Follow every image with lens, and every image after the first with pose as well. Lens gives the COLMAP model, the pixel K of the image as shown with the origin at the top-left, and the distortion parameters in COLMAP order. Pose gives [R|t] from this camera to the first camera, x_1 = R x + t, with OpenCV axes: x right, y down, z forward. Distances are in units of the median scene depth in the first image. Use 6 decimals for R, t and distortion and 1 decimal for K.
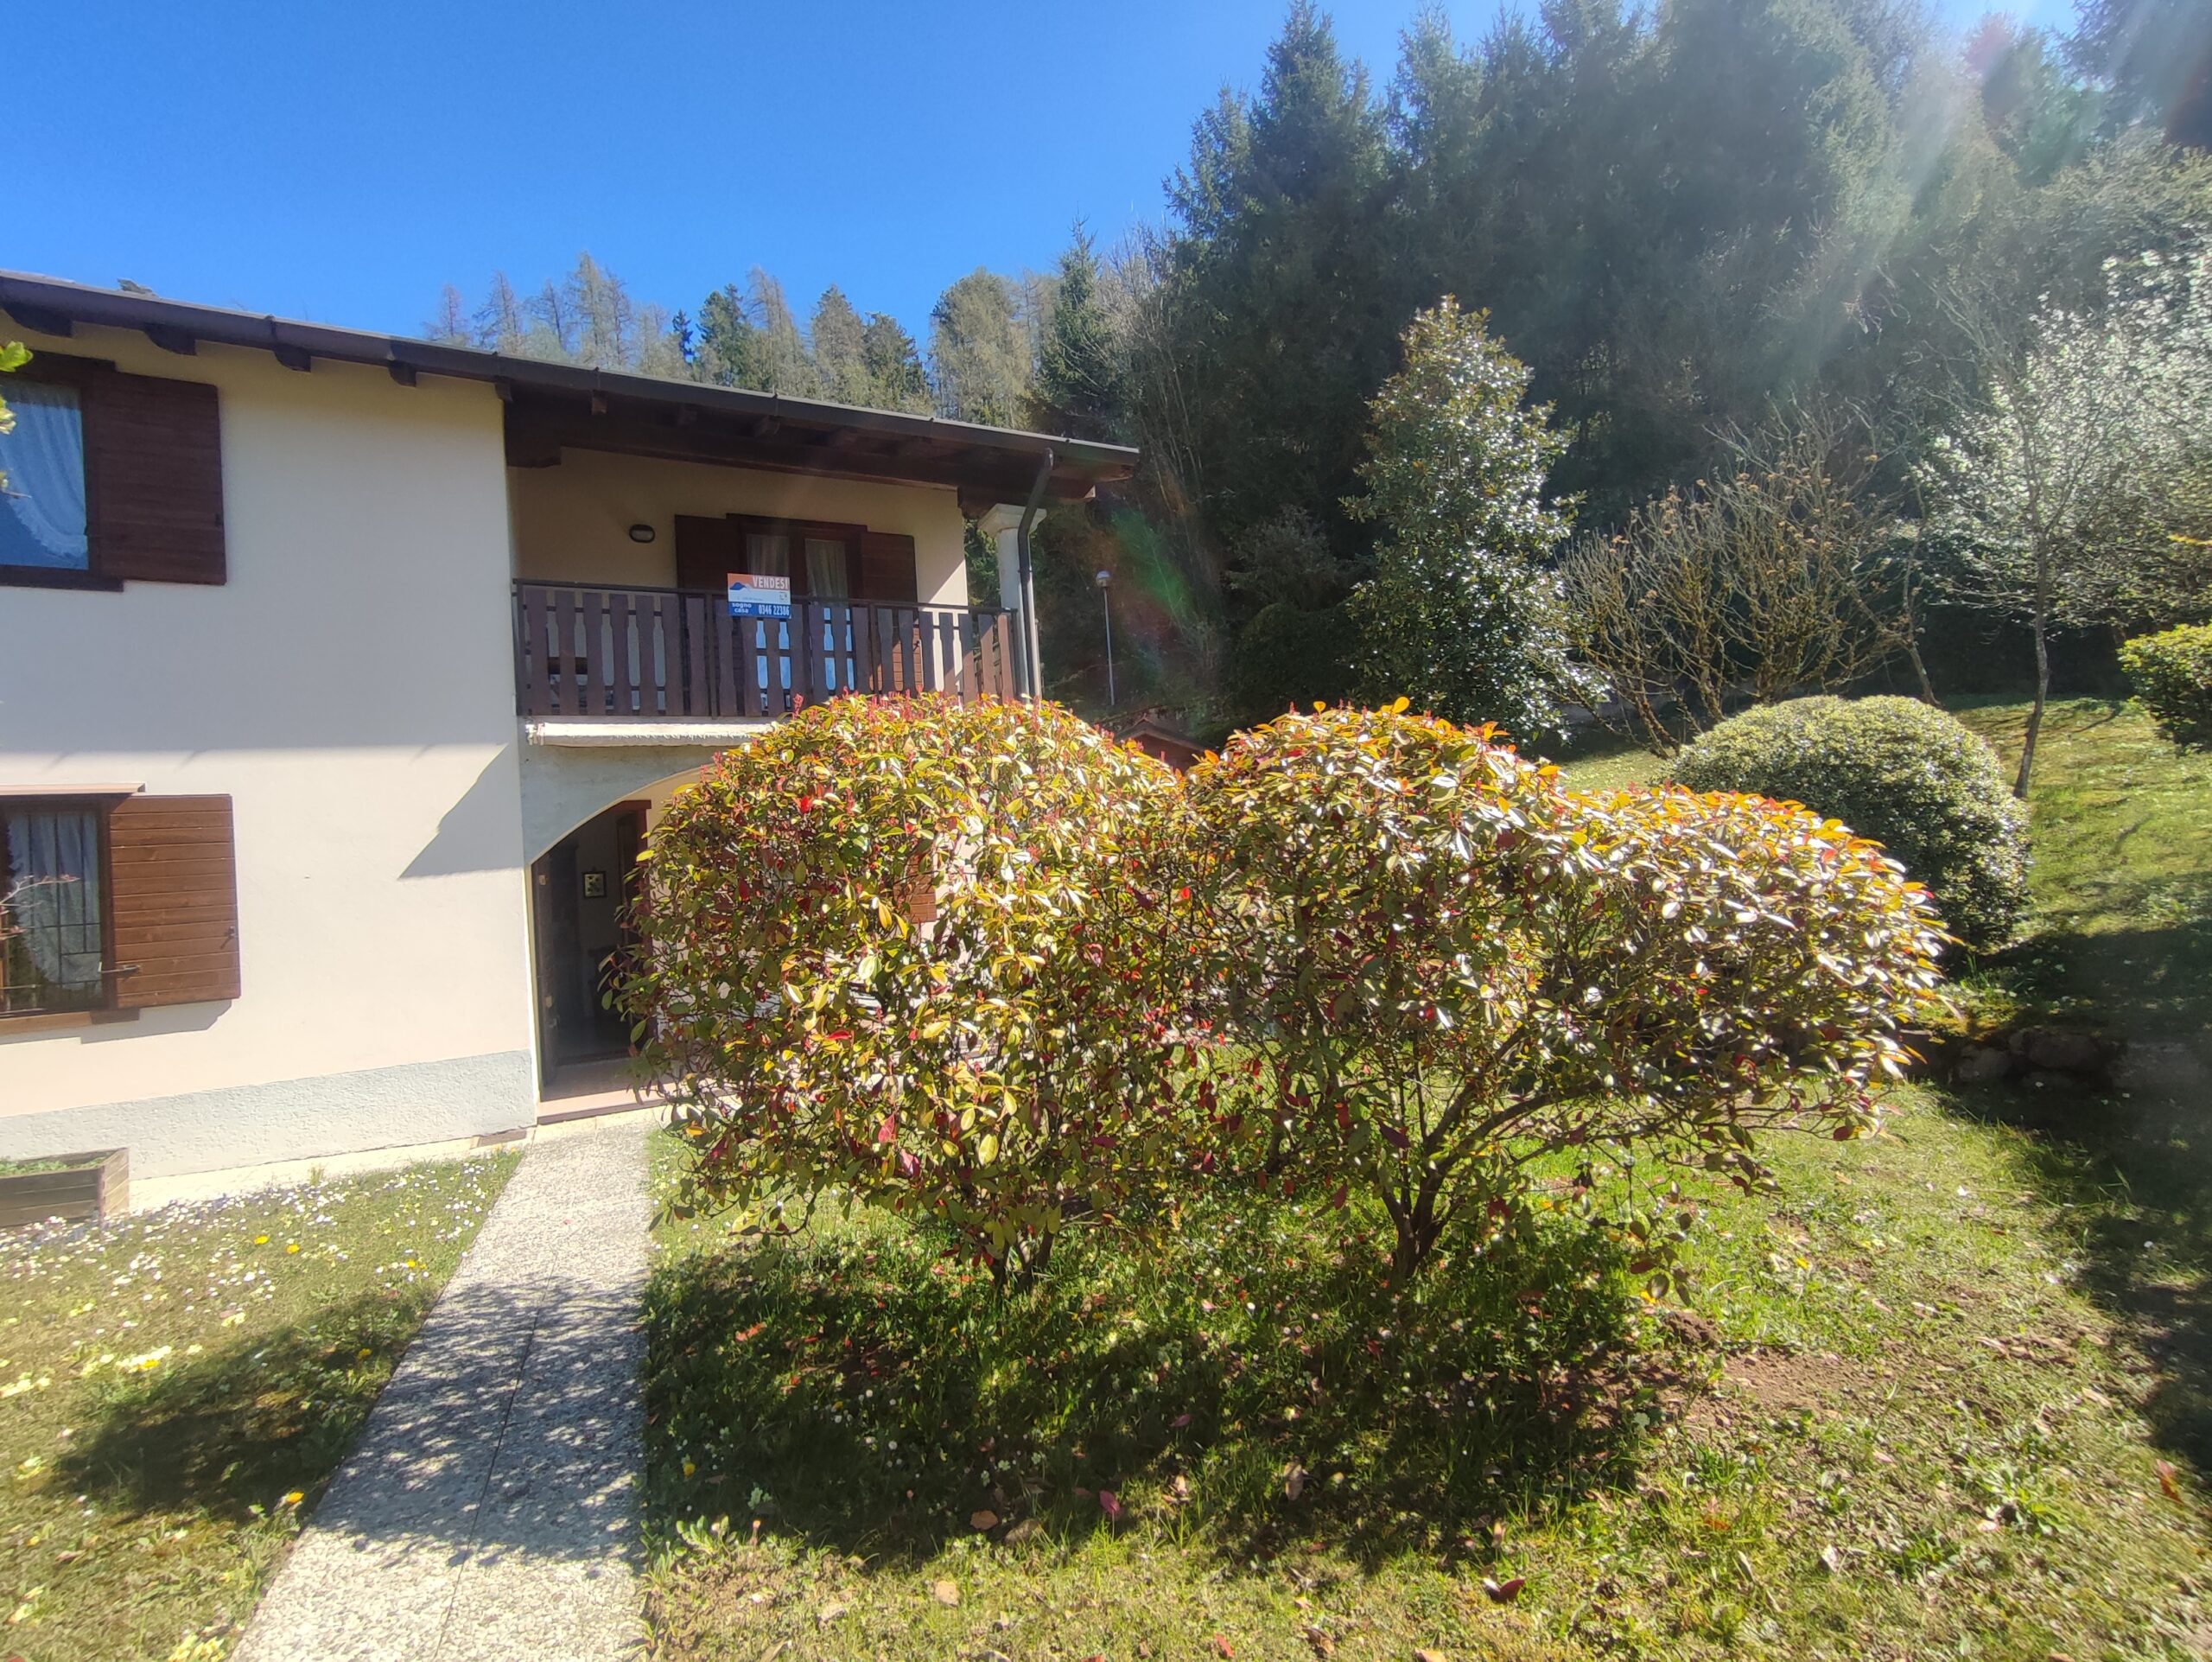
lens RADIAL K [[982.4, 0, 1084.2], [0, 982.4, 838.8], [0, 0, 1]] dist [-0.043845, 0.030776]
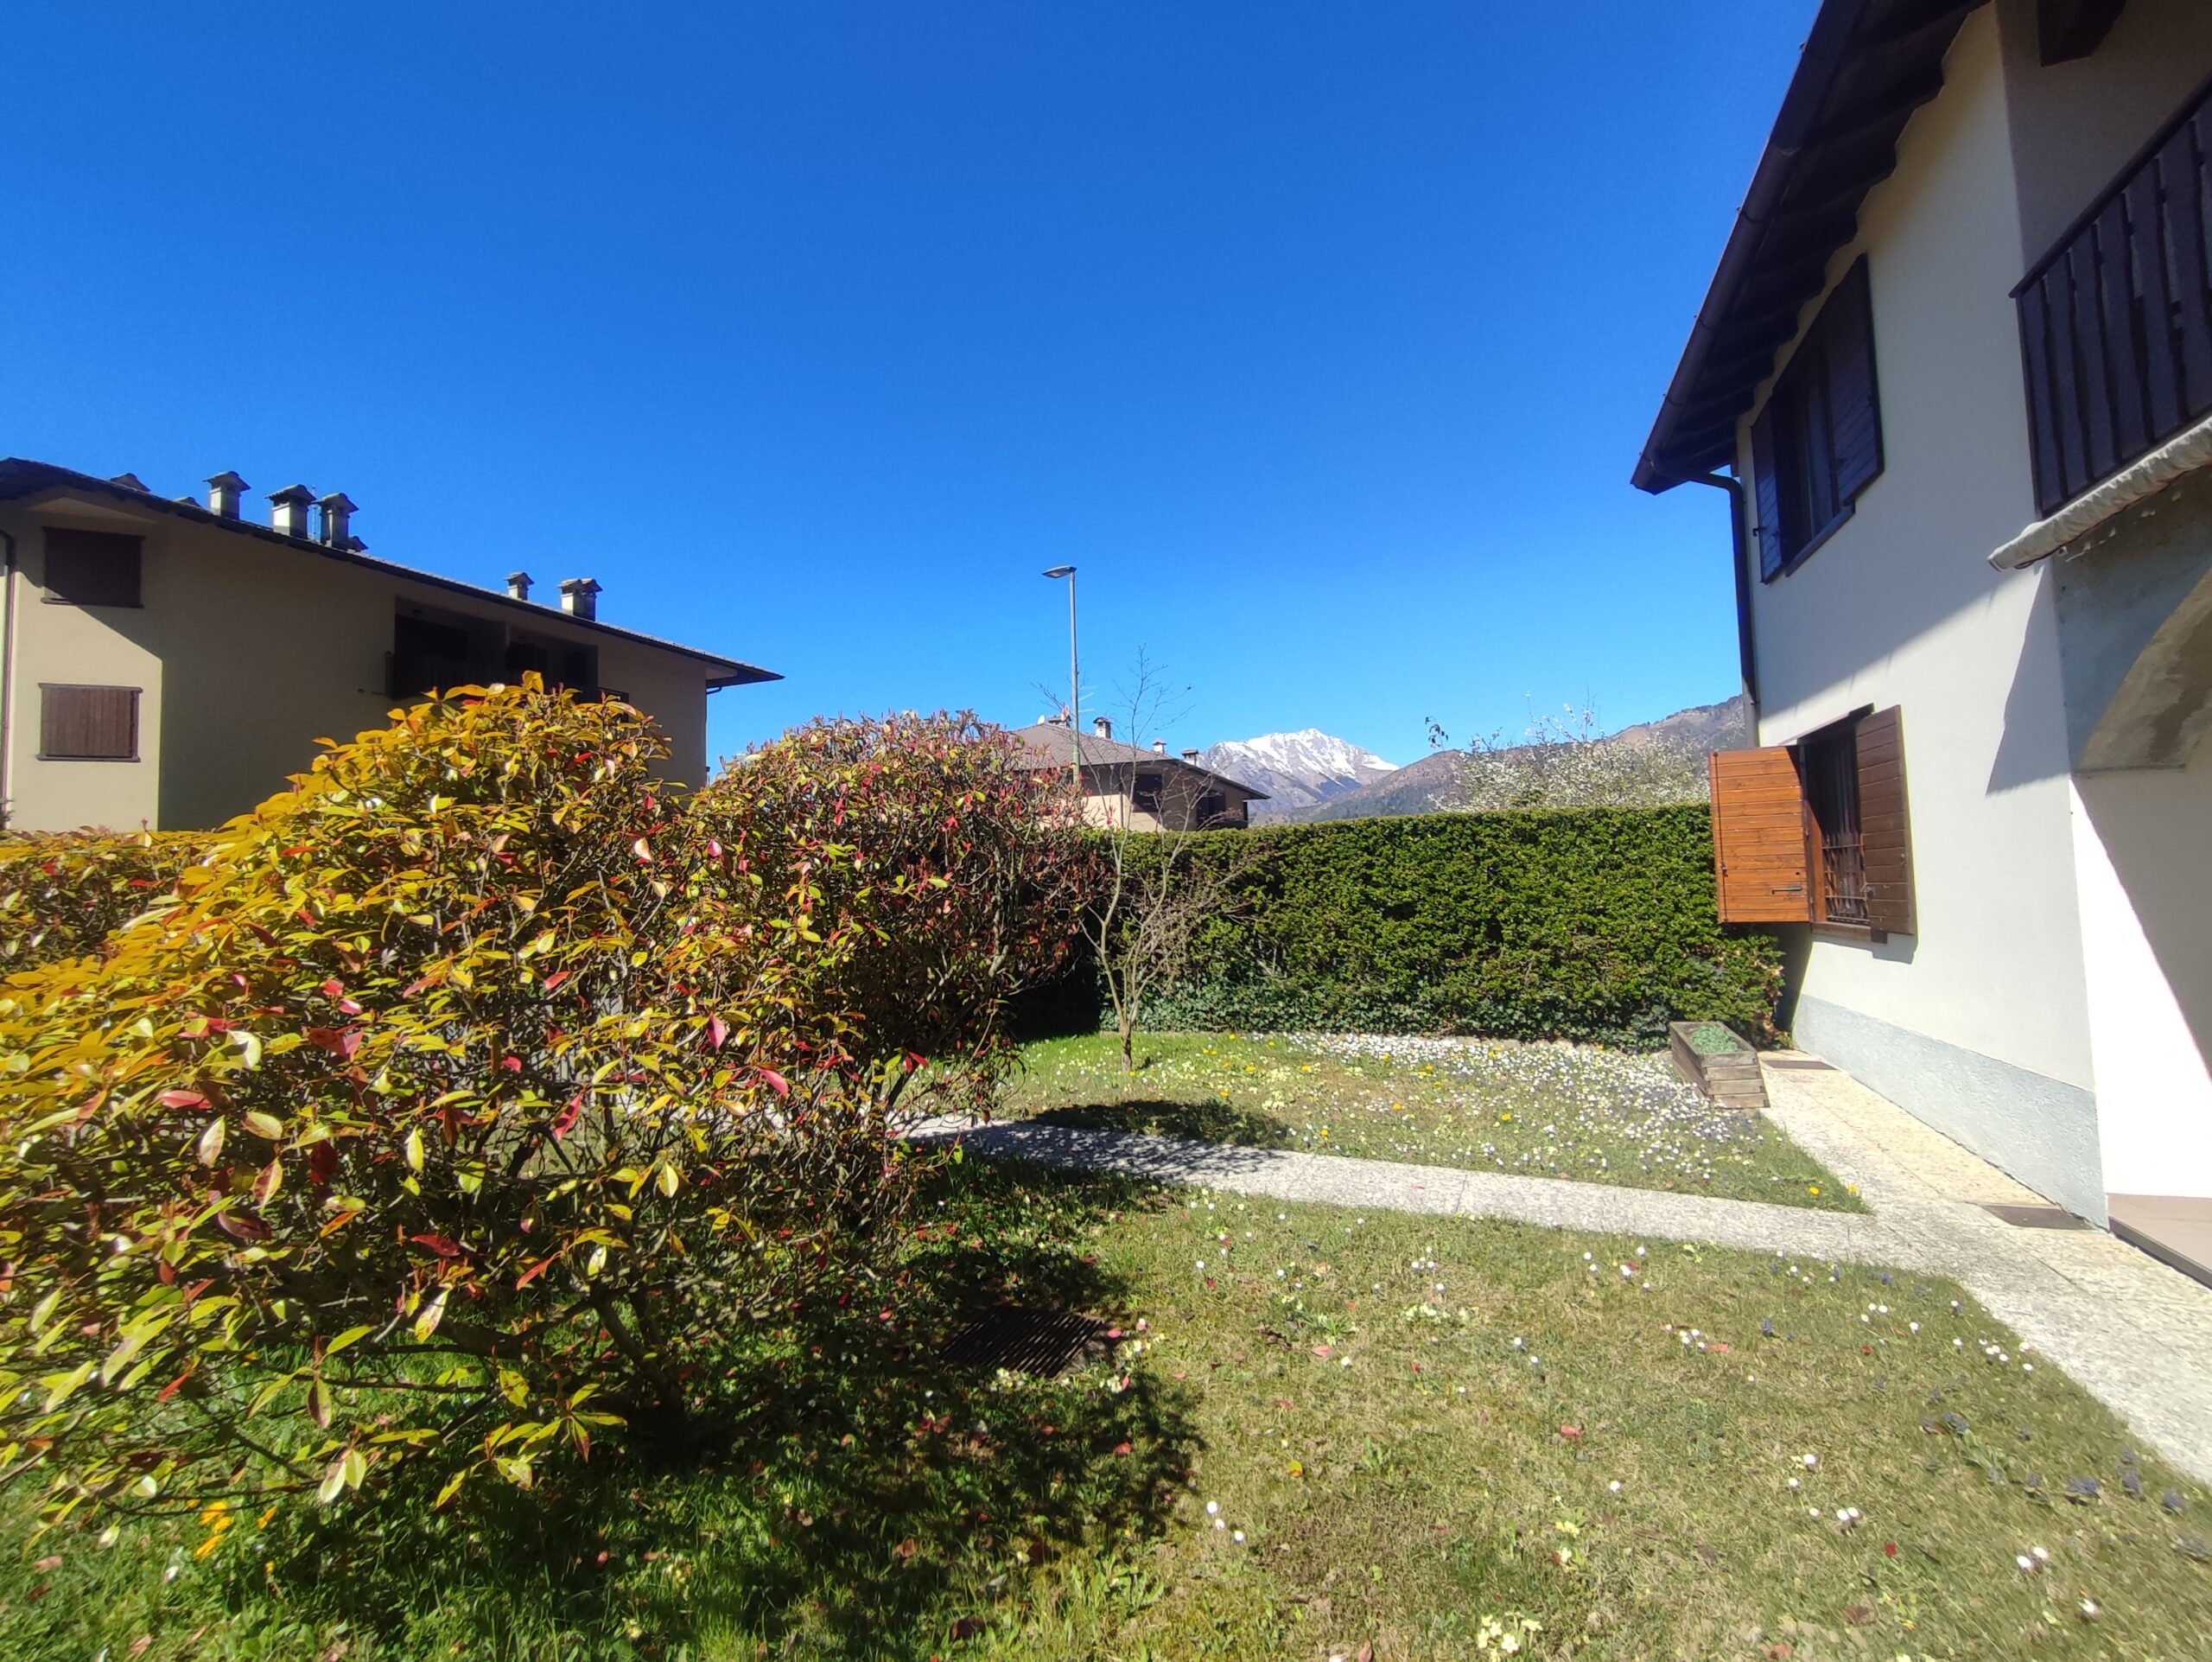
lens RADIAL K [[983.7, 0, 1092.6], [0, 983.7, 826.4], [0, 0, 1]] dist [-0.010183, 0.001466]
pose [[-0.737937, 0.040694, -0.673642, 0.233804], [0.092706, 0.994830, -0.041457, 0.031887], [0.668472, -0.093044, -0.737894, 1.031078]]
